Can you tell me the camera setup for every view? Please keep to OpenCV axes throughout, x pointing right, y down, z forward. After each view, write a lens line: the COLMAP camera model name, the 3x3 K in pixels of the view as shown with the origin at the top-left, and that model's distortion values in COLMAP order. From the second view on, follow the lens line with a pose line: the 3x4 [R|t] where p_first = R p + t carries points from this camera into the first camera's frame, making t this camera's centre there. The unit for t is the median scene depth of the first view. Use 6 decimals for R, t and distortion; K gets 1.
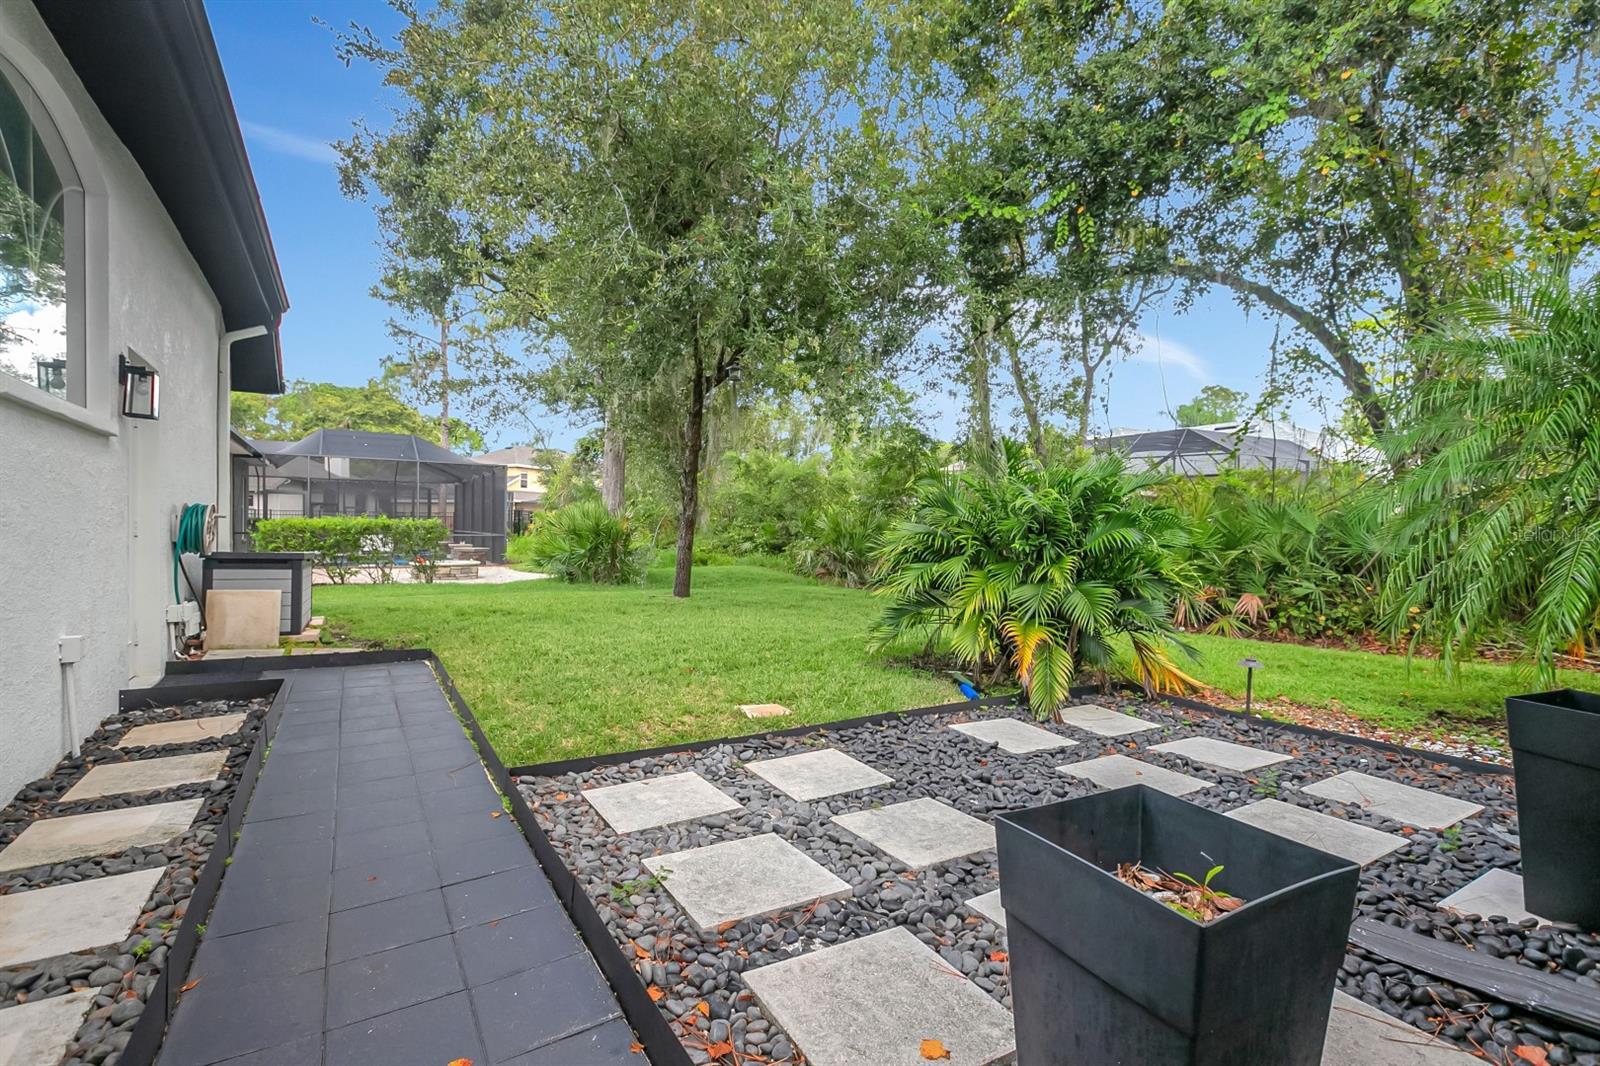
lens RADIAL K [[730.3, 0, 797.0], [0, 730.3, 532.0], [0, 0, 1]] dist [-0.009300, 0.002820]
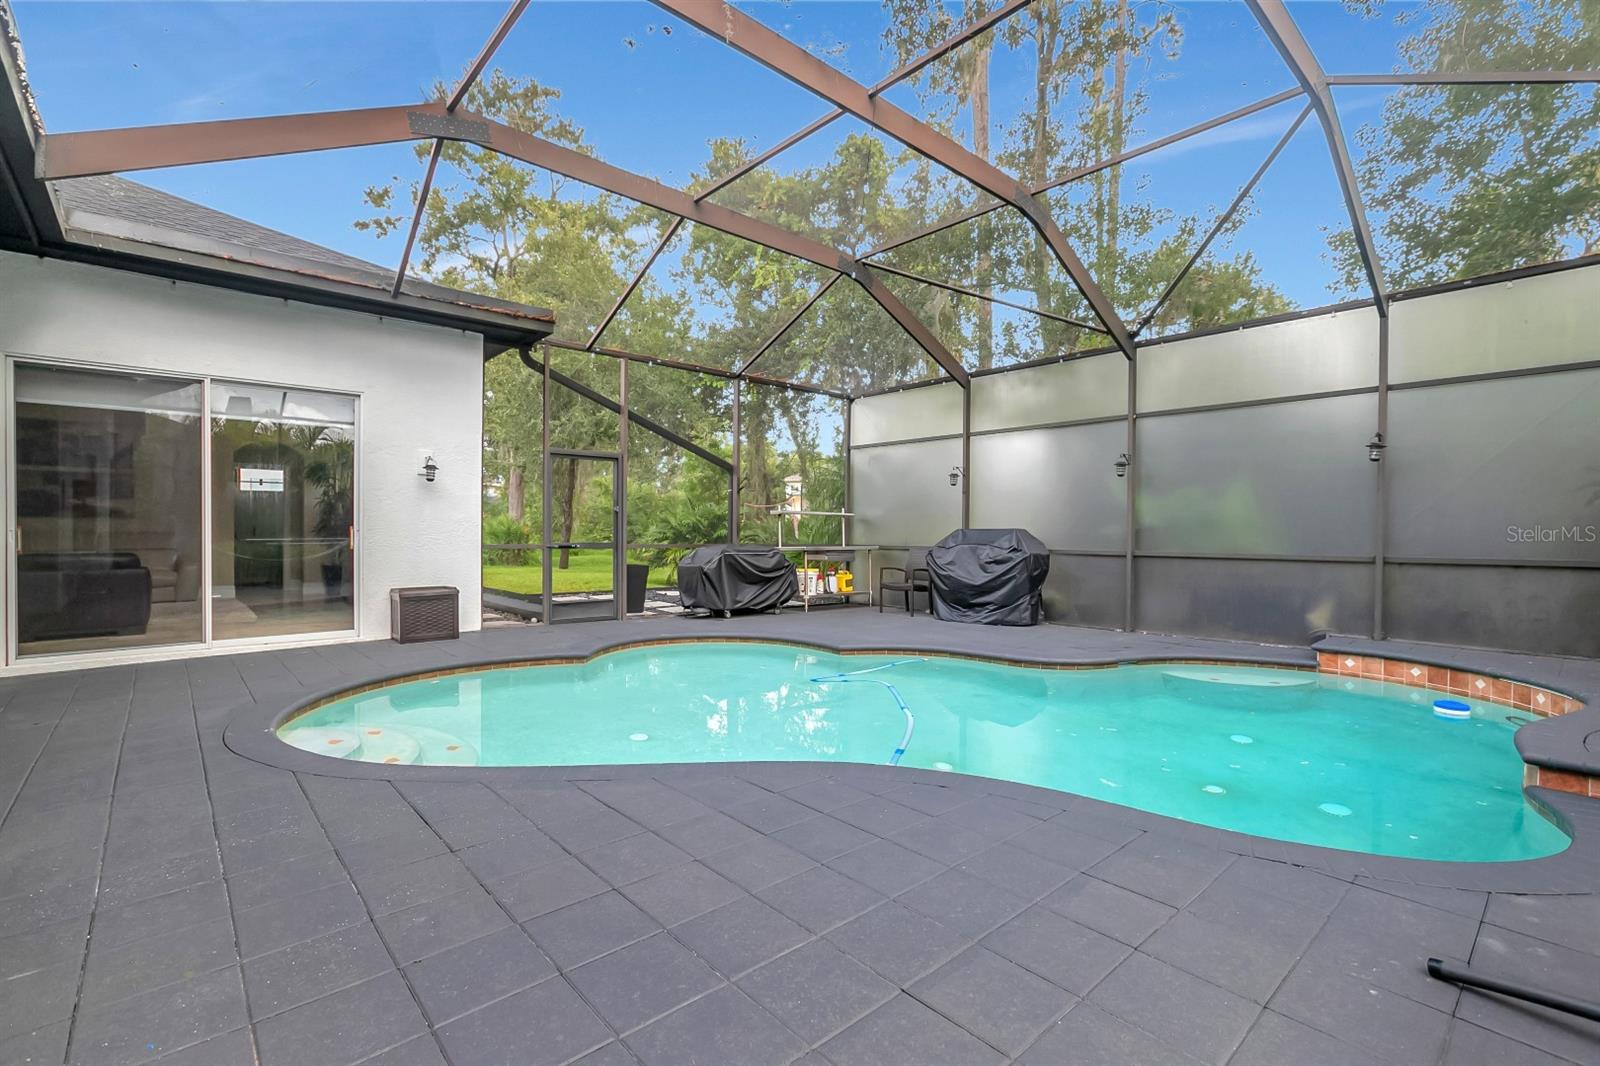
lens RADIAL K [[730.3, 0, 797.5], [0, 730.3, 535.3], [0, 0, 1]] dist [-0.009300, 0.002820]
pose [[0.986862, -0.009695, 0.161272, 0.096295], [0.009315, 0.999952, 0.003111, 0.002954], [-0.161295, -0.001568, 0.986905, -0.692903]]
